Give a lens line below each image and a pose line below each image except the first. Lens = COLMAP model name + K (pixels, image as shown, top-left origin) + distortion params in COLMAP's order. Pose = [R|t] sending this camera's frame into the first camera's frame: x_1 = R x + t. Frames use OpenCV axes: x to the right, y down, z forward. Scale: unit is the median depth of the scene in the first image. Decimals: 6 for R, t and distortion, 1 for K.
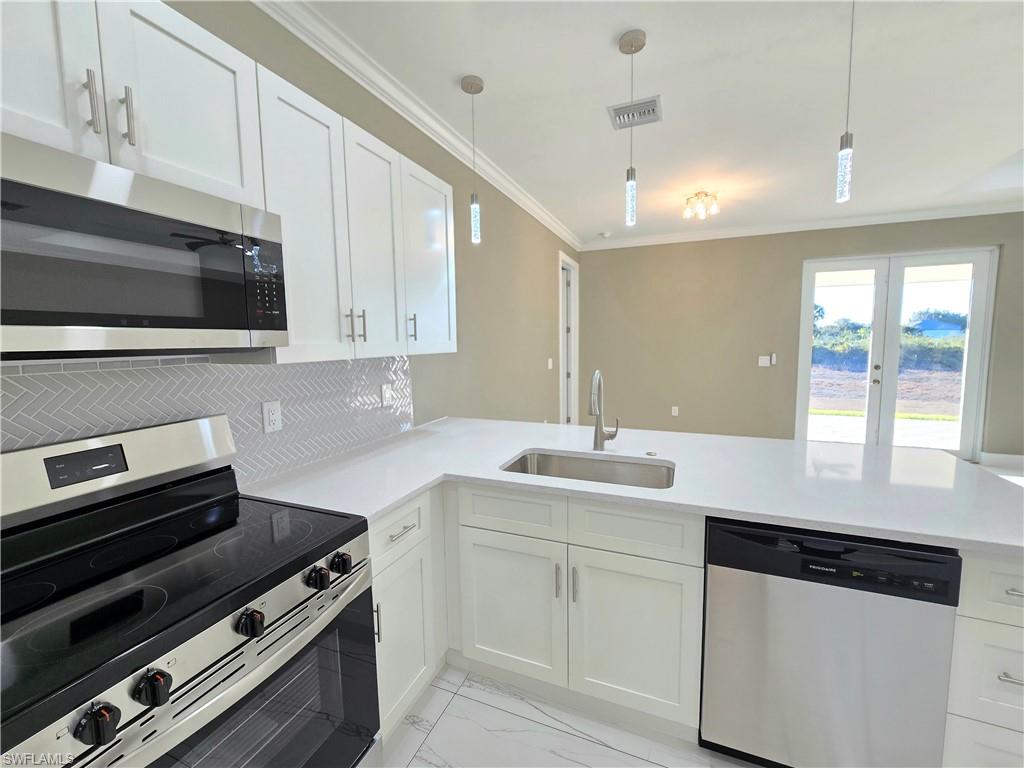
lens RADIAL K [[418.6, 0, 514.3], [0, 418.6, 378.4], [0, 0, 1]] dist [-0.007659, -0.000628]
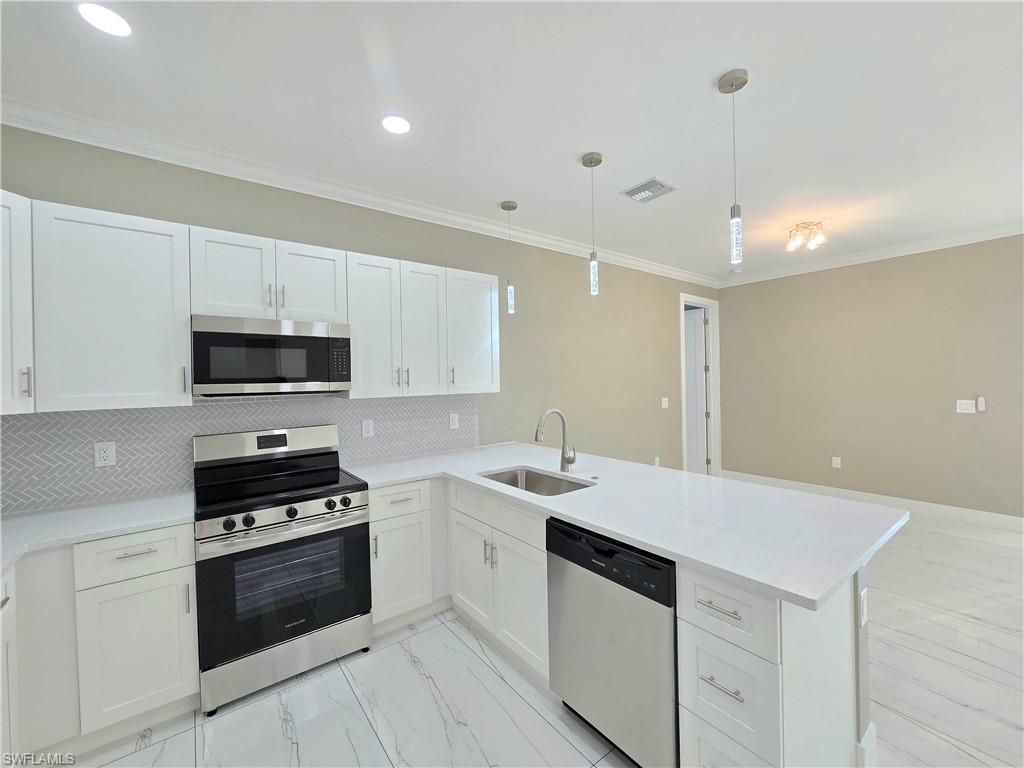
lens RADIAL K [[418.6, 0, 511.6], [0, 418.6, 379.4], [0, 0, 1]] dist [-0.007659, -0.000628]
pose [[0.865062, -0.001188, -0.501664, 0.830697], [-0.039234, 0.996774, -0.070015, -0.014785], [0.500129, 0.080249, 0.862225, -0.232899]]
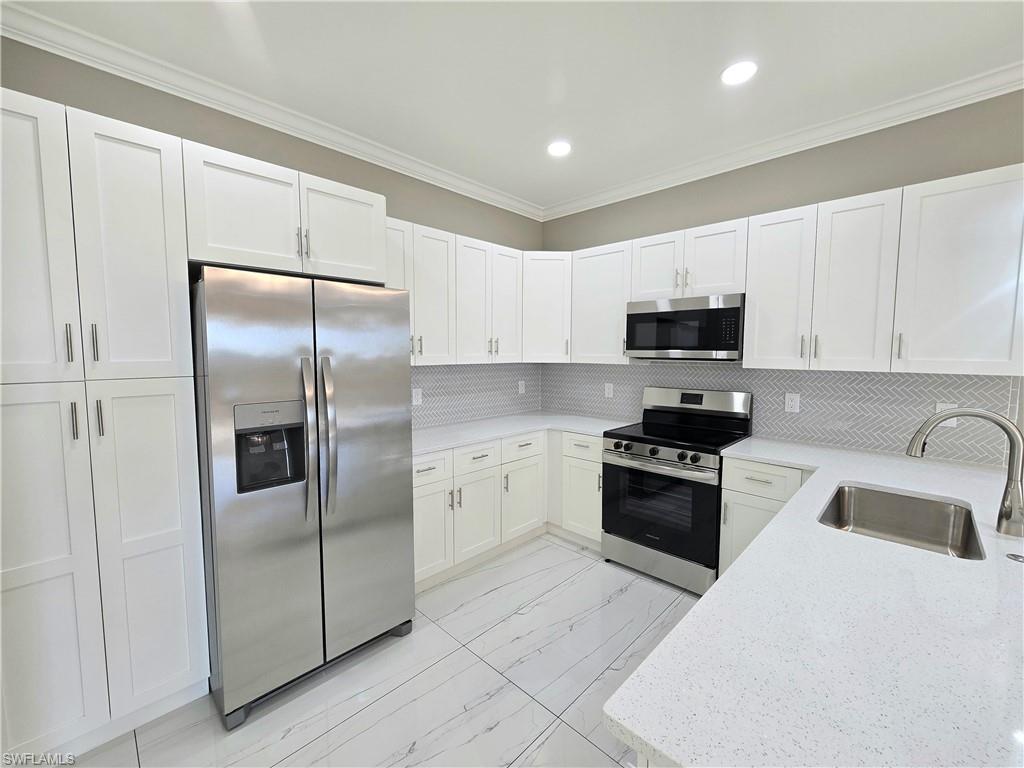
lens RADIAL K [[418.6, 0, 525.7], [0, 418.6, 383.0], [0, 0, 1]] dist [-0.007659, -0.000628]
pose [[-0.364253, 0.078136, -0.928016, 1.272475], [-0.087163, 0.989240, 0.117503, -0.083103], [0.927212, 0.123689, -0.353523, 0.608274]]
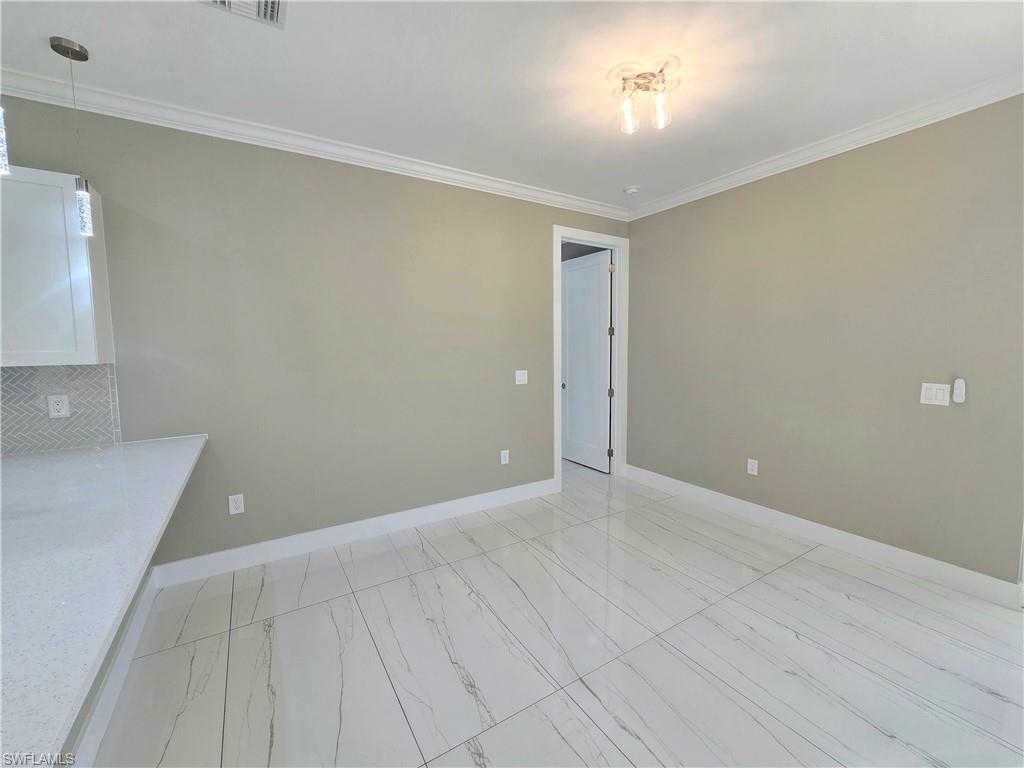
lens RADIAL K [[418.6, 0, 513.7], [0, 418.6, 375.6], [0, 0, 1]] dist [-0.007659, -0.000628]
pose [[0.820829, 0.049421, -0.569032, 1.517566], [-0.052919, 0.998545, 0.010389, -0.132521], [0.568717, 0.021585, 0.822250, 1.123867]]
